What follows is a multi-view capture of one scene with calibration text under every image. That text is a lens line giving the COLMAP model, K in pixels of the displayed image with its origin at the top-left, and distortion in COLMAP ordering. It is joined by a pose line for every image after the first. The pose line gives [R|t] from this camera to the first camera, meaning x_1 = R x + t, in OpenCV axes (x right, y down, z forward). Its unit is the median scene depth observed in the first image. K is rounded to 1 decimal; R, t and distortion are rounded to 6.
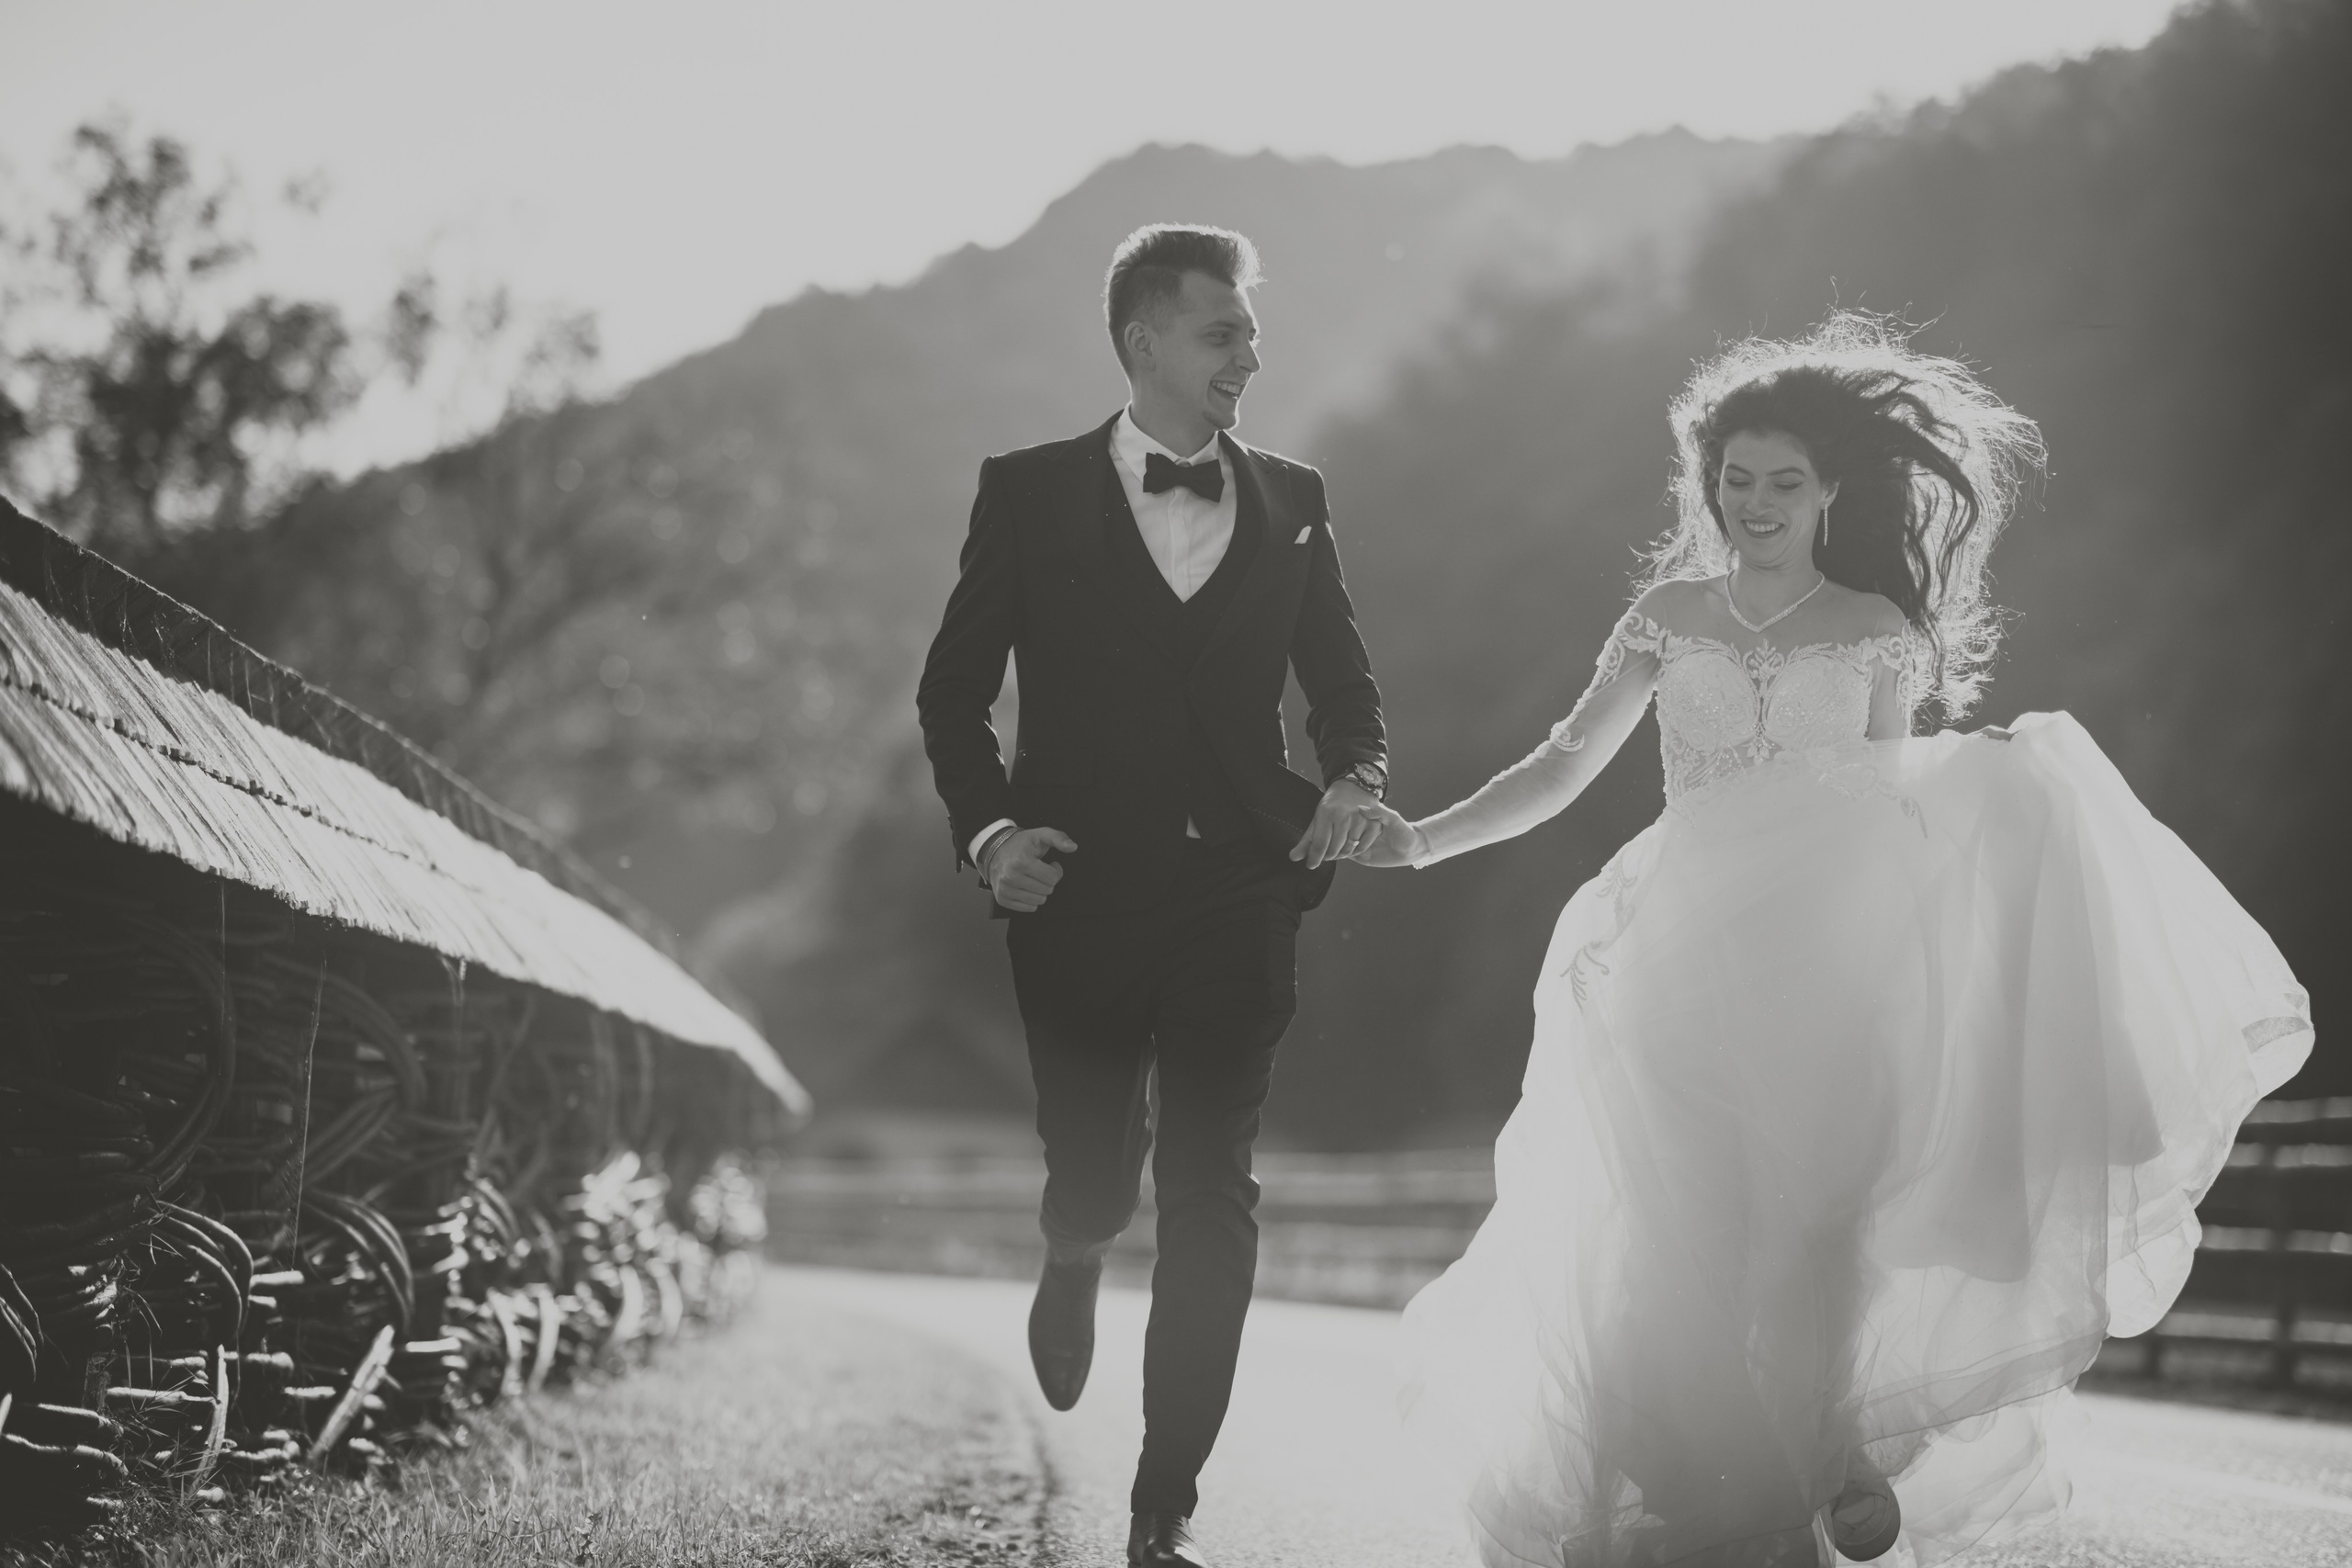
lens RADIAL K [[5705.0, 0, 1234.3], [0, 5705.0, 839.2], [0, 0, 1]] dist [0.368472, 0.000000]
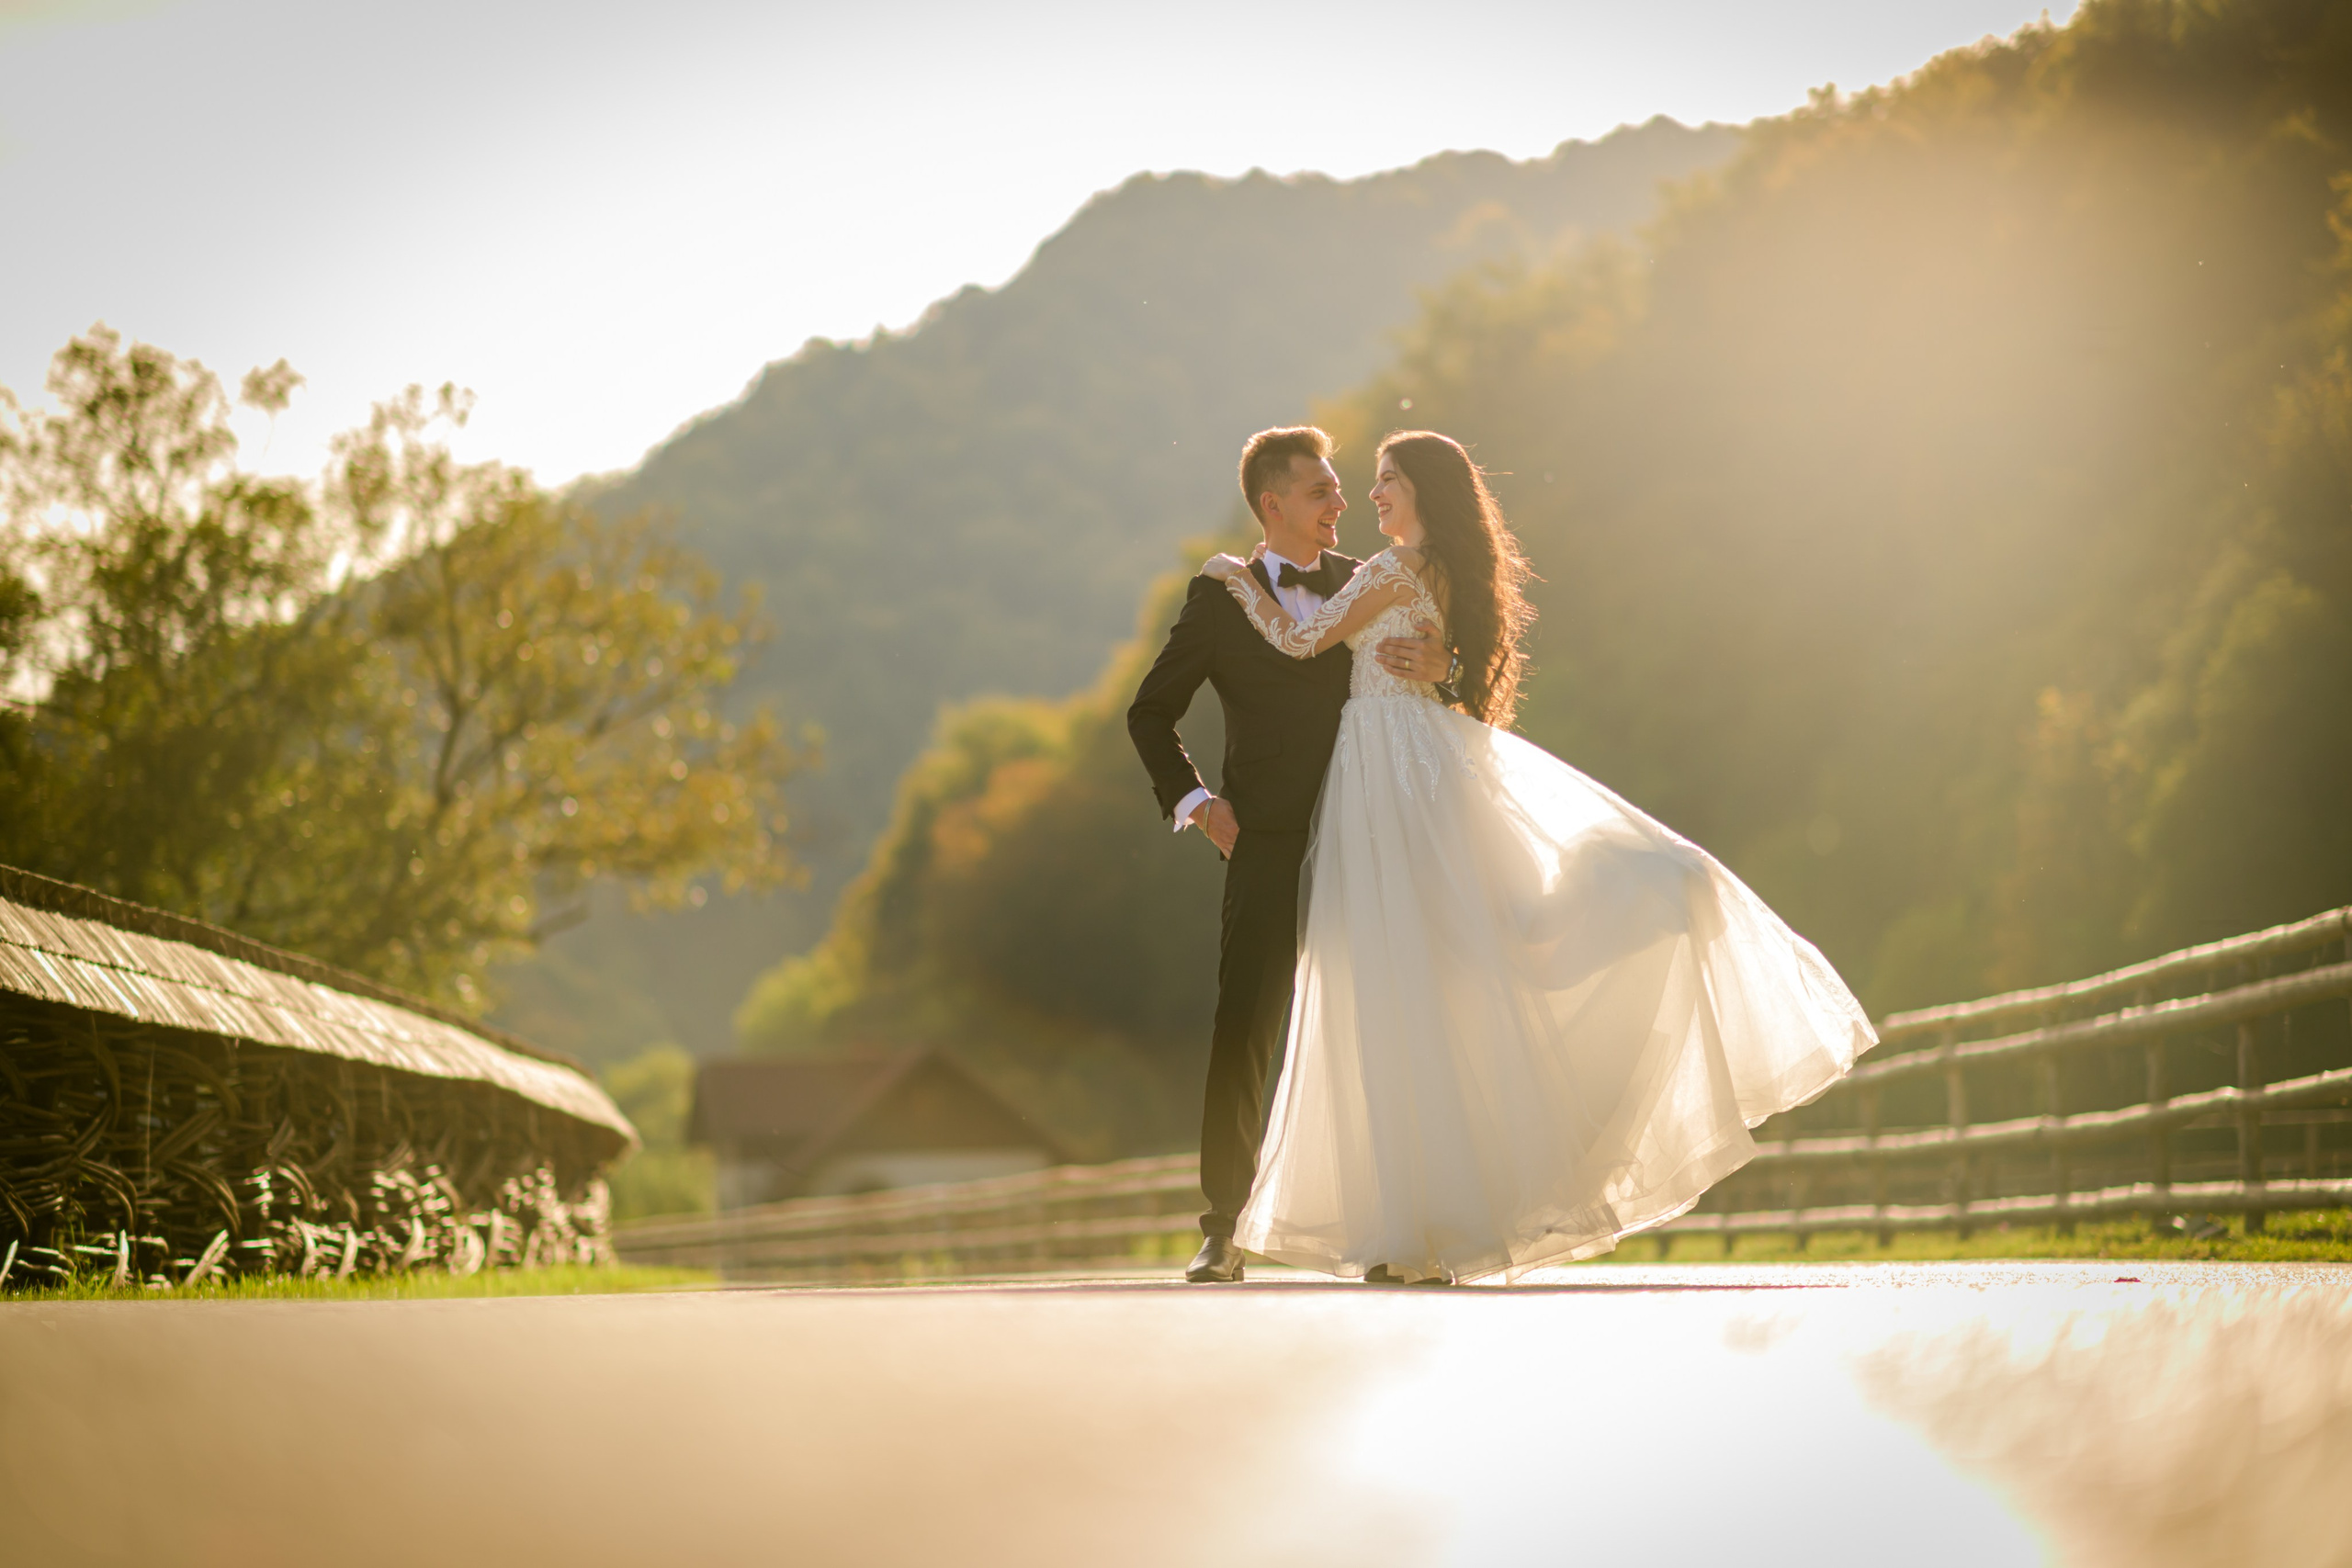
lens RADIAL K [[5705.0, 0, 1173.3], [0, 5705.0, 784.4], [0, 0, 1]] dist [0.368472, 0.000000]
pose [[0.996710, -0.079041, -0.017941, 0.167104], [0.078778, 0.996780, -0.014963, -0.007866], [0.019066, 0.013500, 0.999727, -0.715576]]
